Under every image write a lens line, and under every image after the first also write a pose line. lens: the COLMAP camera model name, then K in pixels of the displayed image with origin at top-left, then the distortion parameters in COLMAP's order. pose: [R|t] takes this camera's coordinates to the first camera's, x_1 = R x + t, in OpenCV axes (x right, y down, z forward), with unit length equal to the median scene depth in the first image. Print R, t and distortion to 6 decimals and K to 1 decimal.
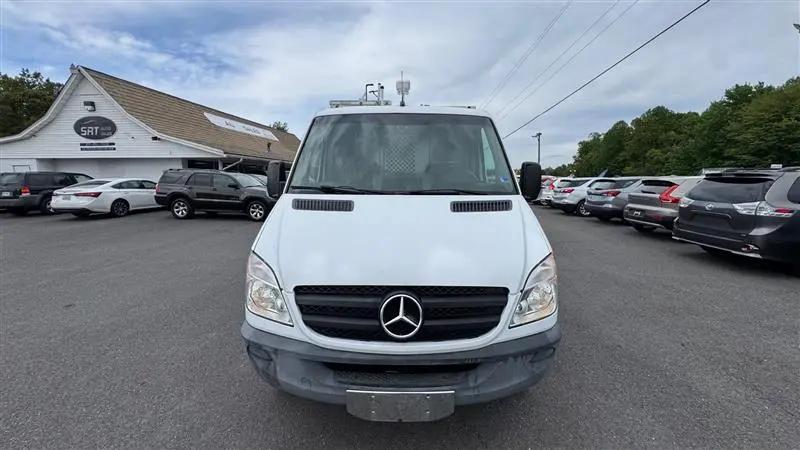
lens RADIAL K [[320.3, 0, 401.8], [0, 320.3, 223.8], [0, 0, 1]] dist [-0.002804, -0.000024]
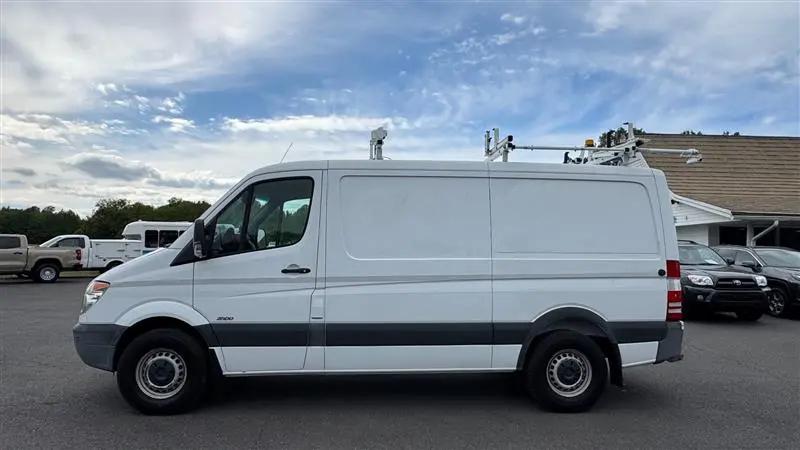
lens RADIAL K [[497.4, 0, 399.1], [0, 497.4, 234.1], [0, 0, 1]] dist [0.004255, -0.000191]
pose [[0.087549, -0.032004, -0.995646, 0.494966], [-0.159287, 0.986174, -0.045706, -0.042076], [0.983343, 0.162595, 0.081241, 0.365947]]
